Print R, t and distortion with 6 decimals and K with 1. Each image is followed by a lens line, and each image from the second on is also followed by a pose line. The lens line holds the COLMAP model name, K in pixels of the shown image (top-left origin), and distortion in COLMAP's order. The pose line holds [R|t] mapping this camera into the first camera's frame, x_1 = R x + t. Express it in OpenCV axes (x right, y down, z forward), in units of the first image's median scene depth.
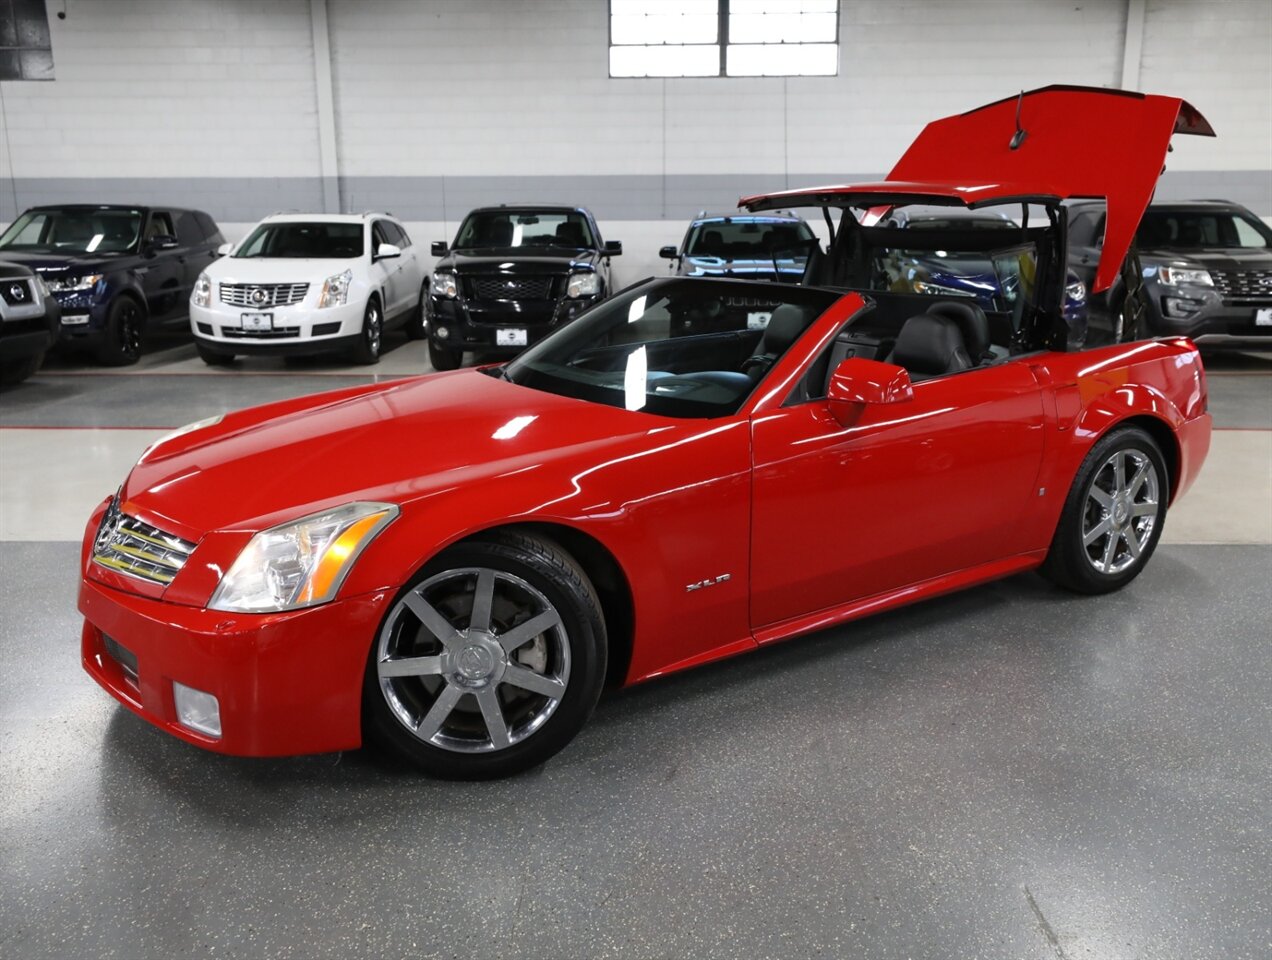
lens RADIAL K [[1108.5, 0, 636.0], [0, 1108.5, 480.0], [0, 0, 1]] dist [0.005604, 0.015039]
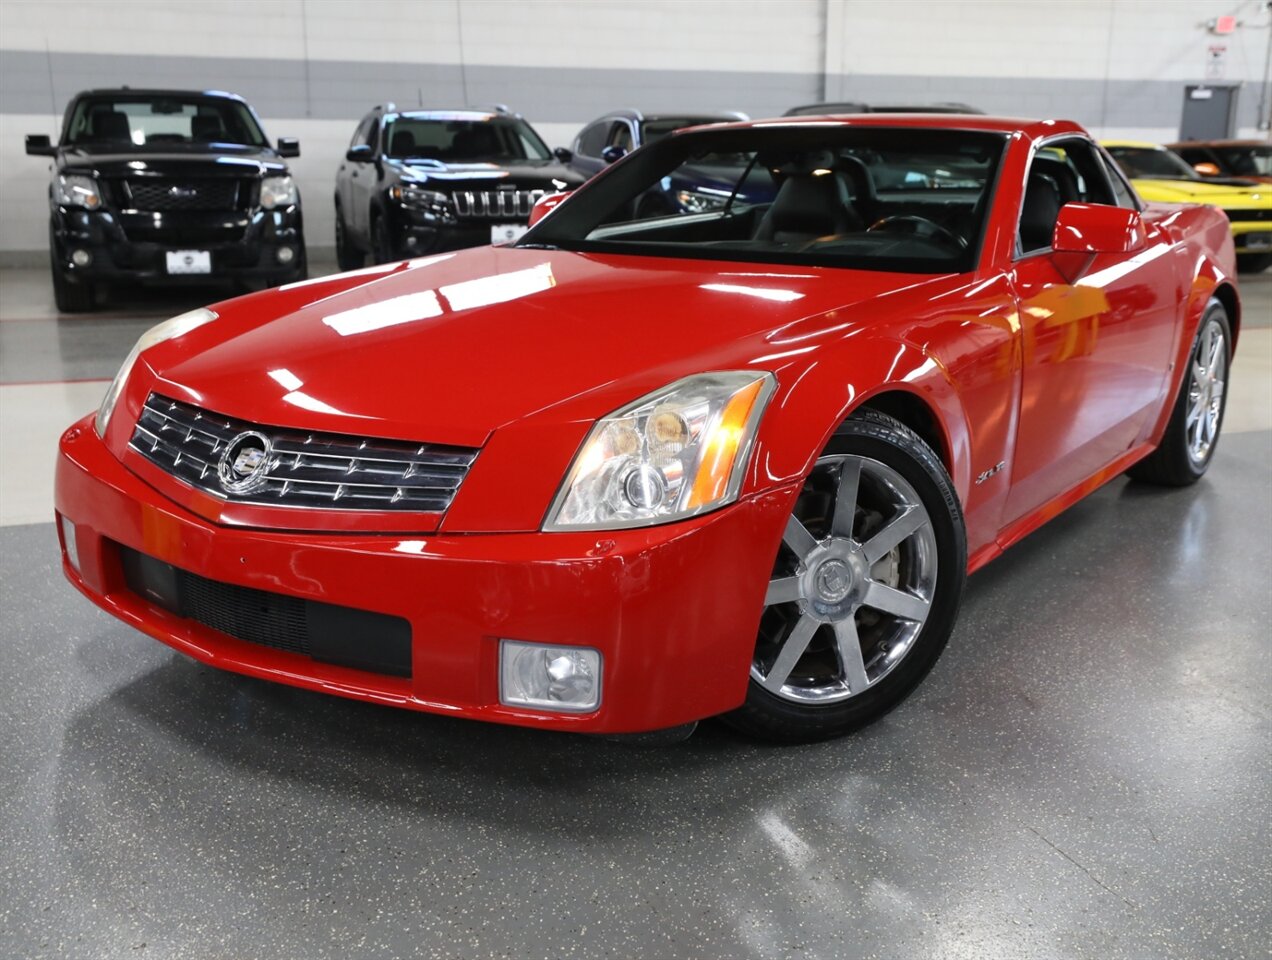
lens RADIAL K [[1344.0, 0, 636.0], [0, 1344.0, 480.0], [0, 0, 1]] dist [0.023598, 0.045014]
pose [[0.939471, -0.071623, 0.335059, -0.139385], [0.067158, 0.997431, 0.024912, 0.014969], [-0.335983, -0.000902, 0.941868, 0.042483]]
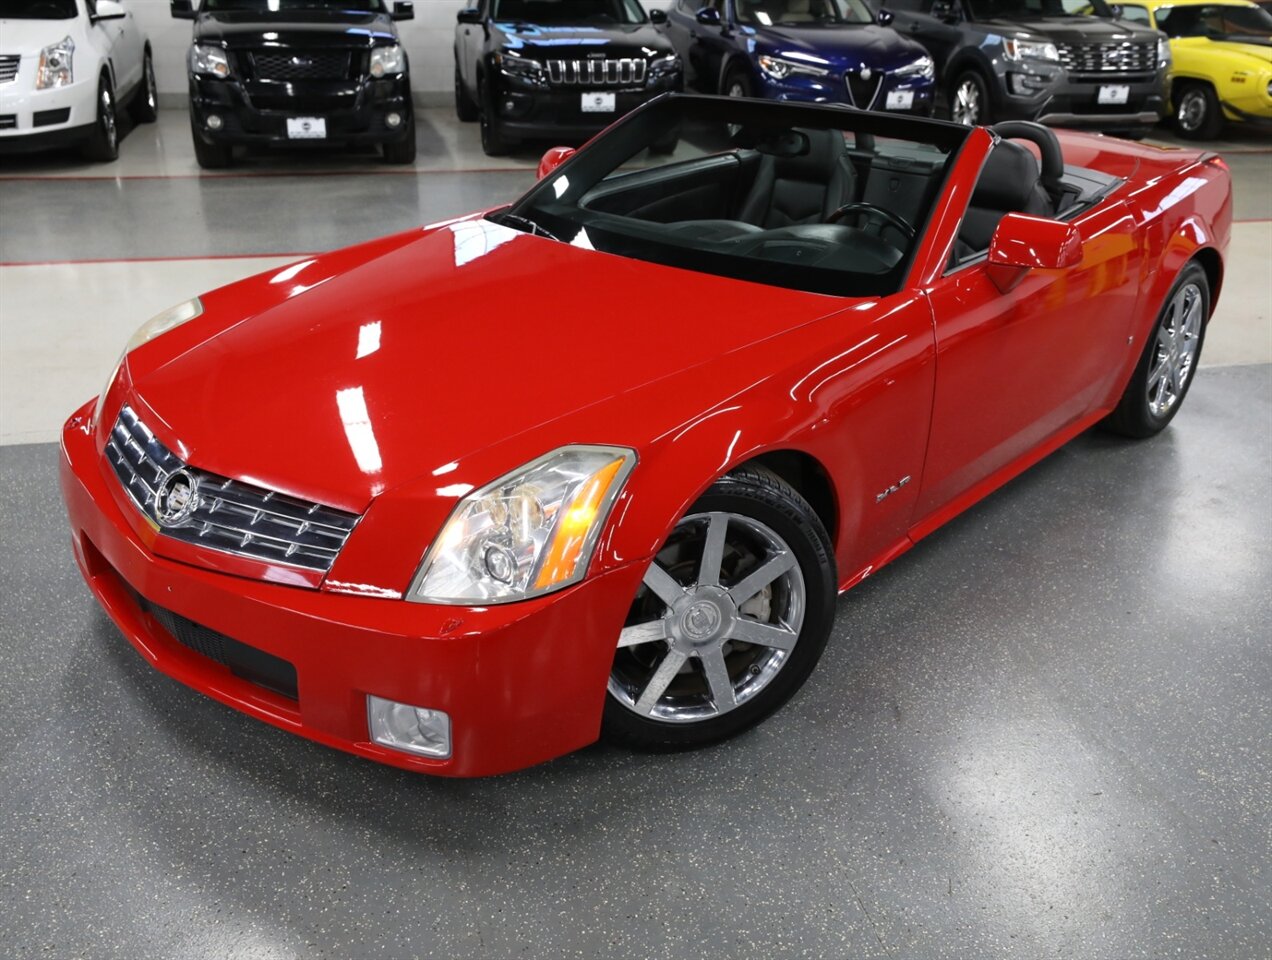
lens RADIAL K [[1191.5, 0, 636.0], [0, 1191.5, 480.0], [0, 0, 1]] dist [0.007204, 0.027961]
pose [[0.970389, -0.082145, 0.227148, -0.094149], [0.039245, 0.981519, 0.187295, -0.026821], [-0.238336, -0.172835, 0.955680, 0.041127]]
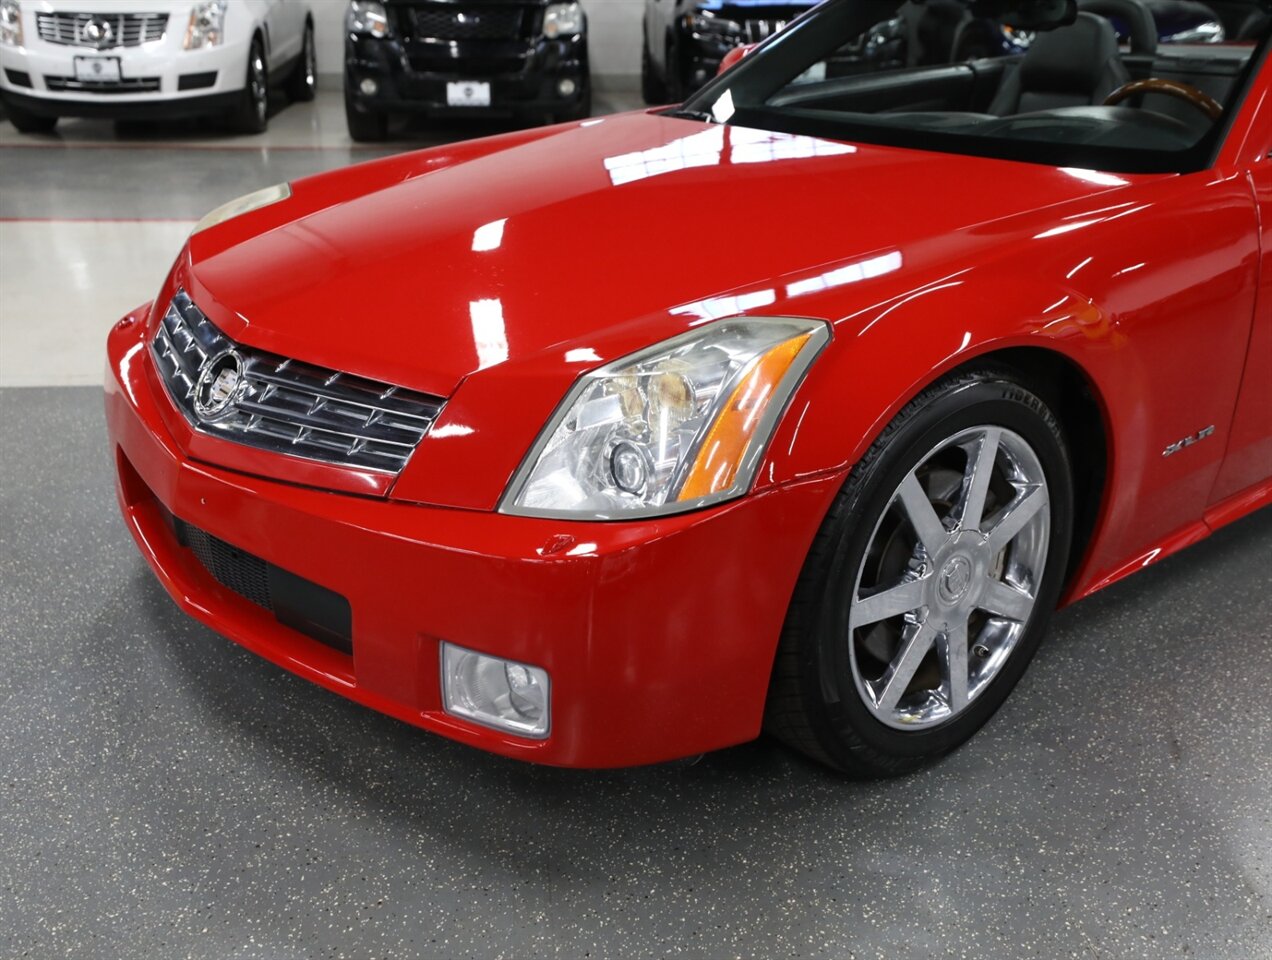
lens RADIAL K [[1357.5, 0, 636.0], [0, 1357.5, 480.0], [0, 0, 1]] dist [0.023083, 0.047191]
pose [[0.995754, -0.022316, 0.089310, -0.085033], [0.009797, 0.990353, 0.138224, 0.000212], [-0.091533, -0.136762, 0.986366, 0.070761]]
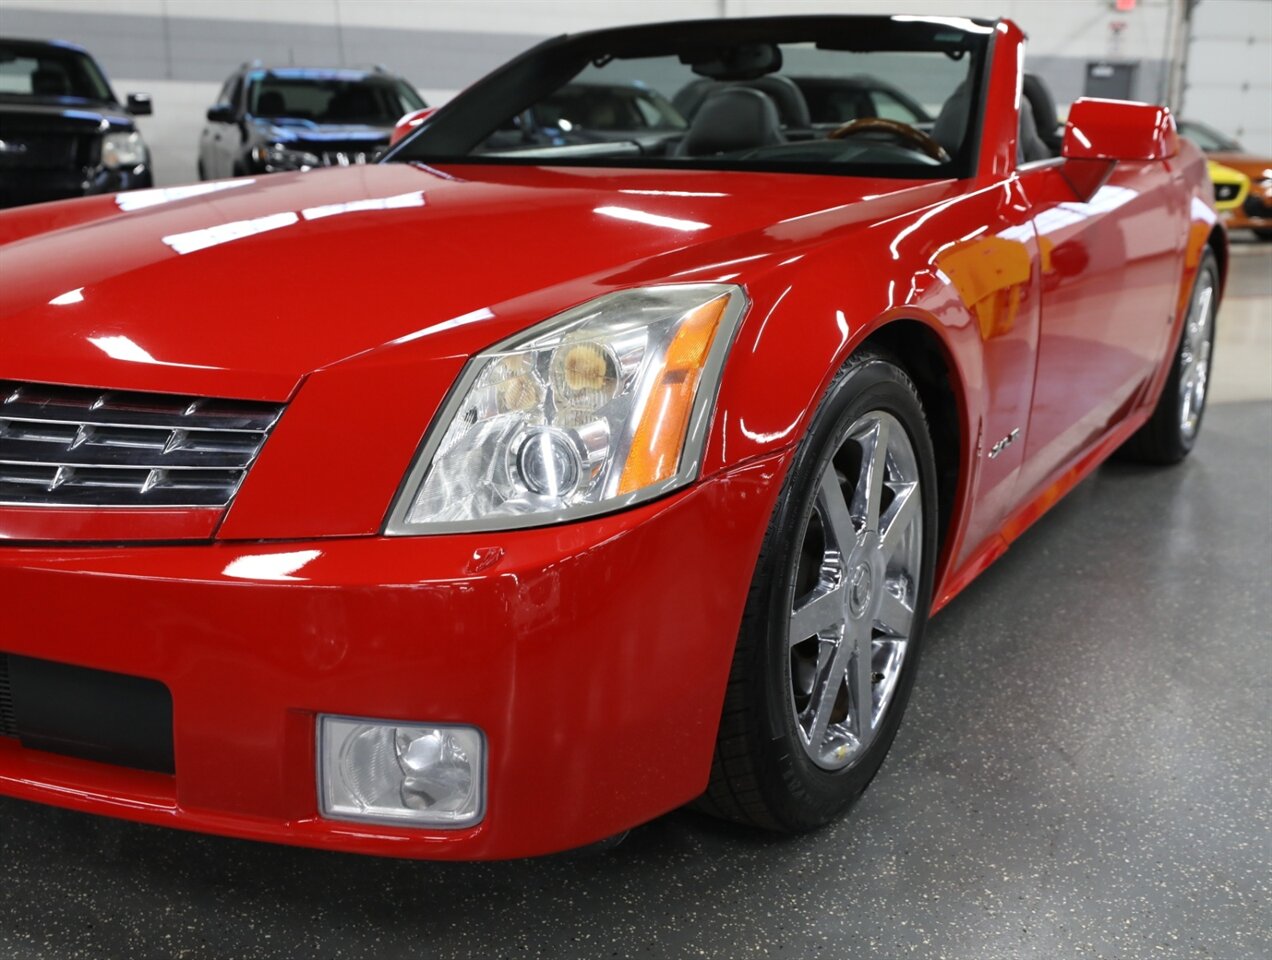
lens RADIAL K [[1357.5, 0, 636.0], [0, 1357.5, 480.0], [0, 0, 1]] dist [0.023083, 0.047191]
pose [[0.910233, -0.086645, 0.404930, -0.116141], [0.078562, 0.996238, 0.036573, 0.018670], [-0.406575, -0.001477, 0.913616, 0.109217]]
